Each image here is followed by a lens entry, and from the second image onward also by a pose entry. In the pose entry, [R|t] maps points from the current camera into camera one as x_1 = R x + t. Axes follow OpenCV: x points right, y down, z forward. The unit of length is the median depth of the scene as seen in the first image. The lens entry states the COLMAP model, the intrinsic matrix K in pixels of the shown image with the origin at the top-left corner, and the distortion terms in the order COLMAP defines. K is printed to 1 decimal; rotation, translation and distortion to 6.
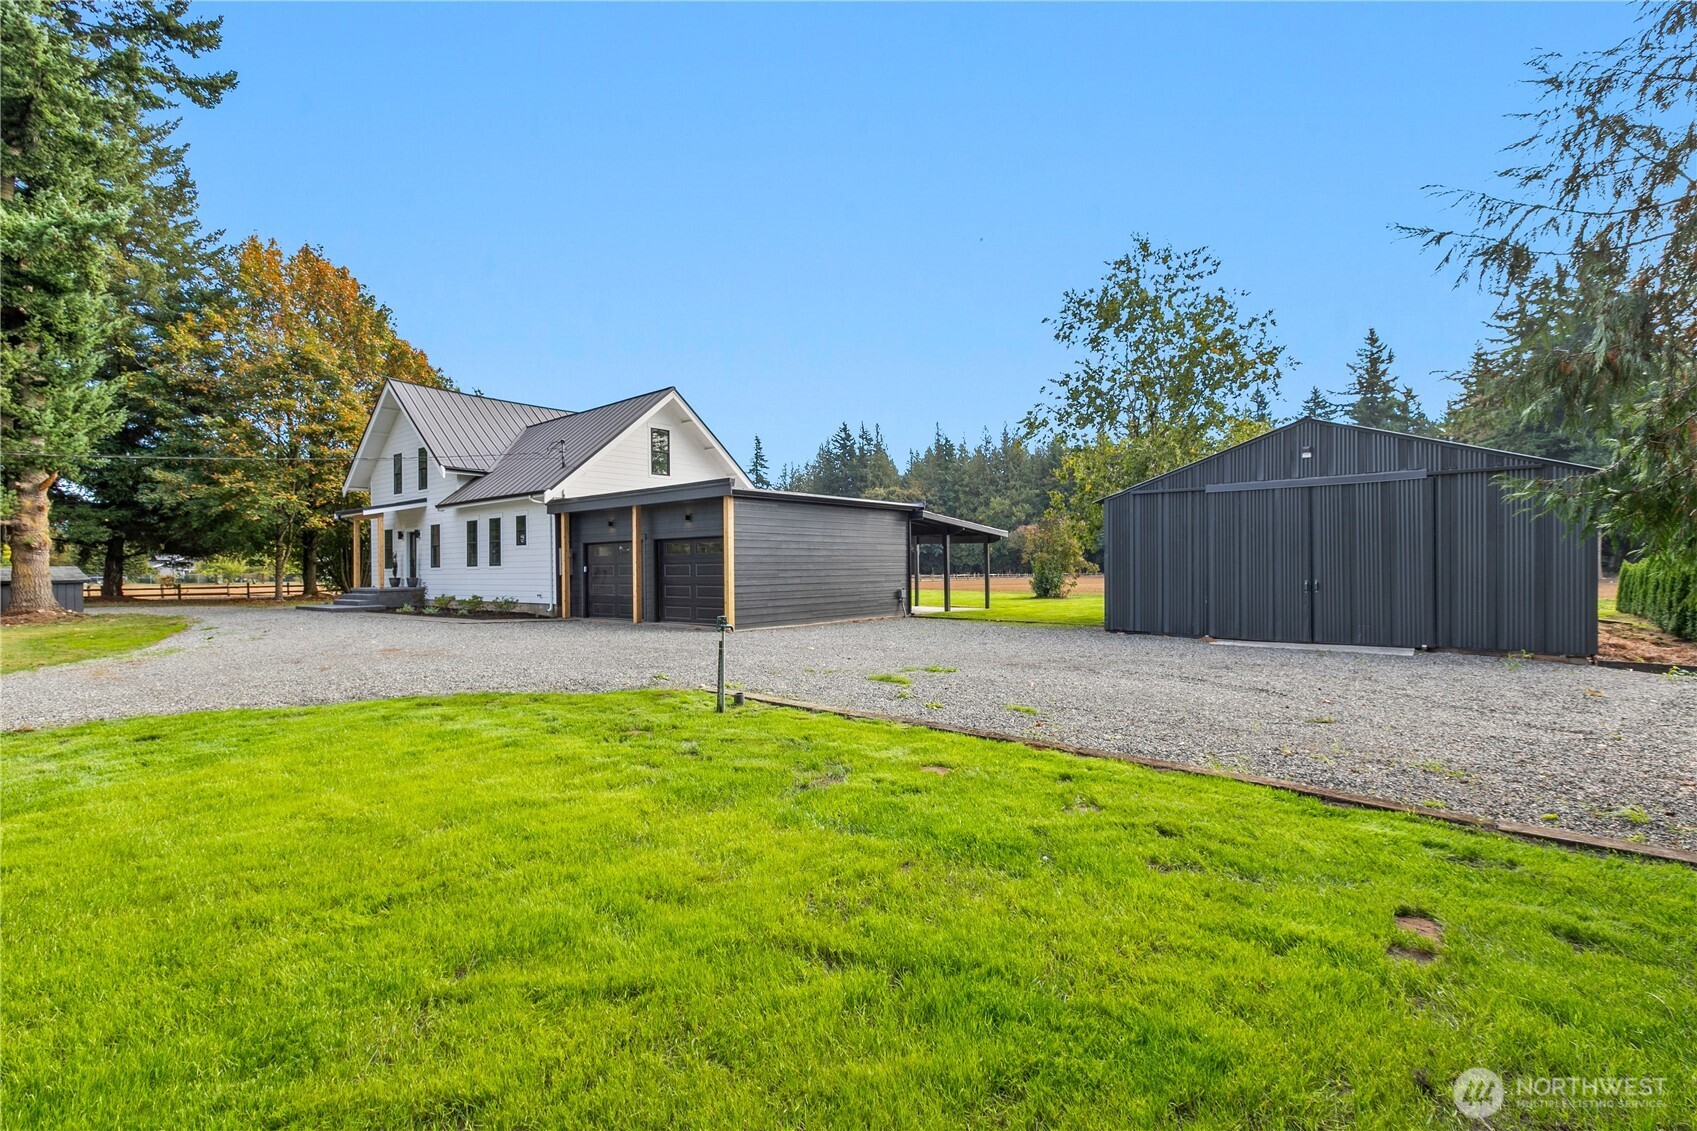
lens RADIAL K [[772.1, 0, 848.0], [0, 772.1, 577.8], [0, 0, 1]] dist [0.002859, 0.000509]
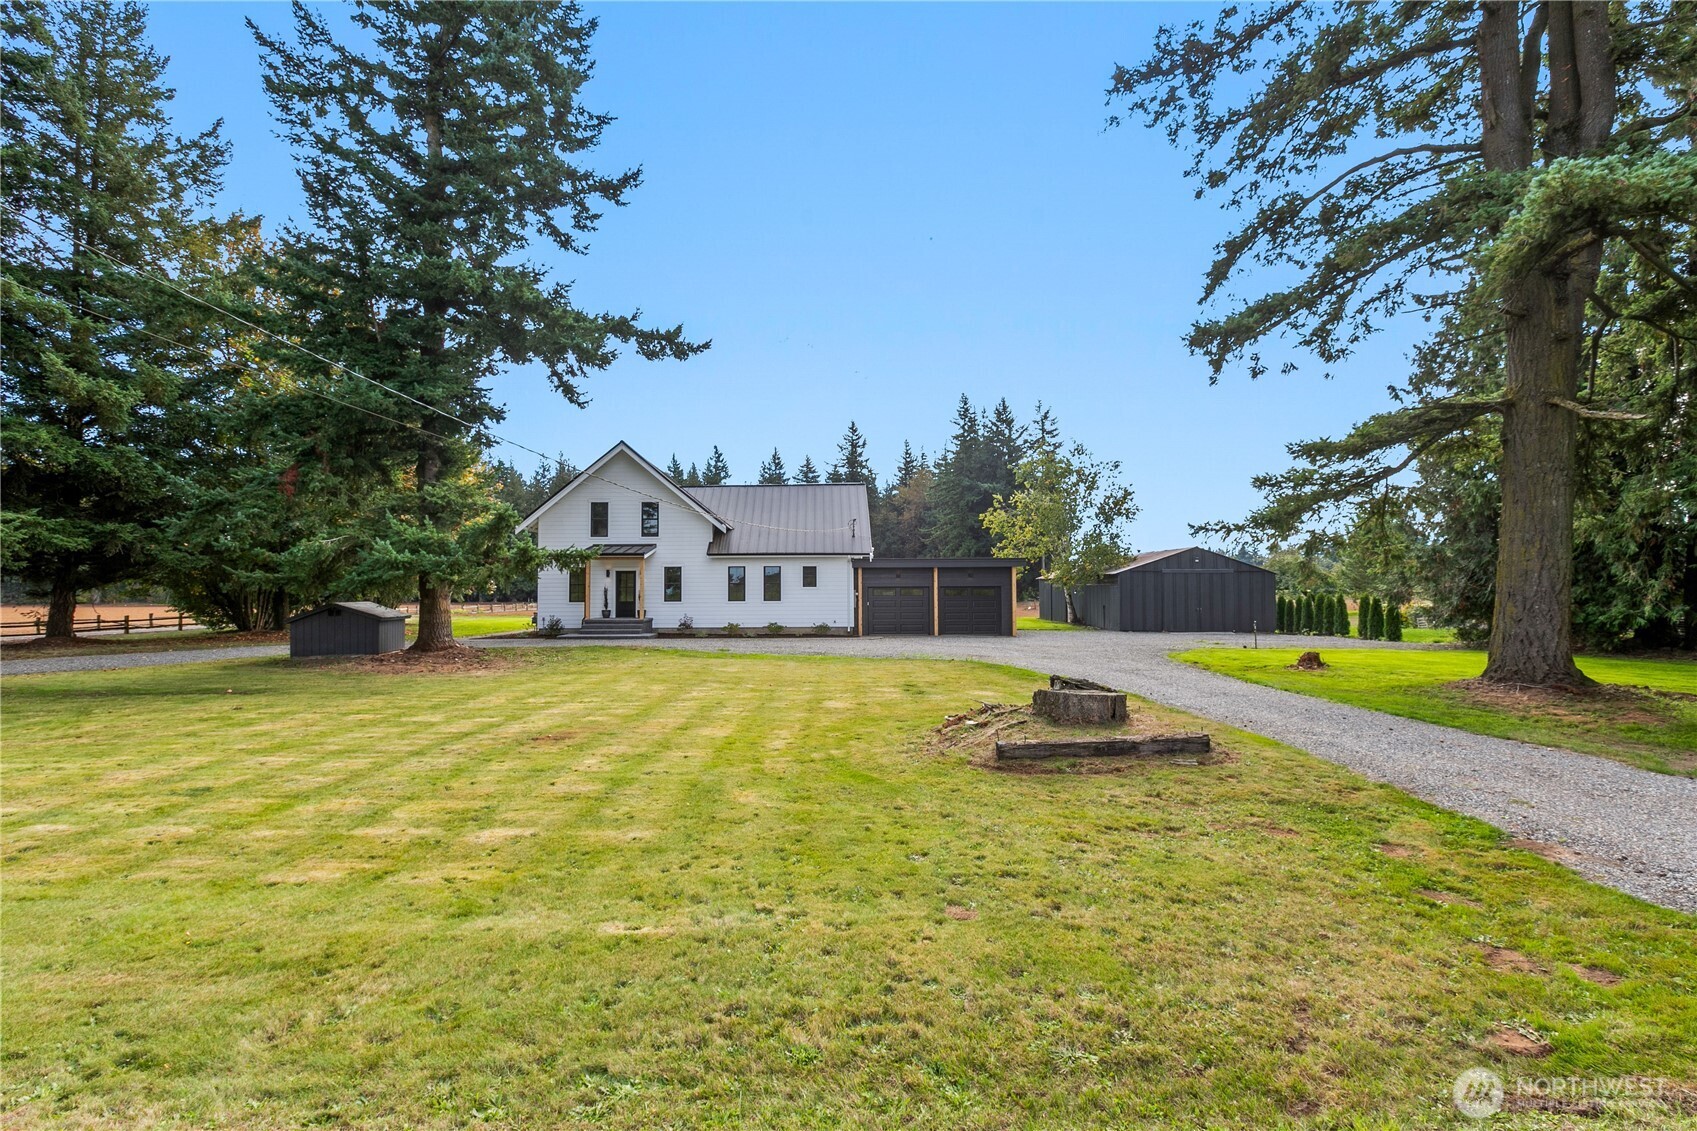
lens RADIAL K [[761.4, 0, 841.9], [0, 761.4, 579.5], [0, 0, 1]] dist [0.001736, -0.000034]
pose [[0.763801, 0.015086, 0.645276, -1.309144], [0.003268, 0.999624, -0.027239, -0.017830], [-0.645444, 0.022913, 0.763464, -0.131575]]
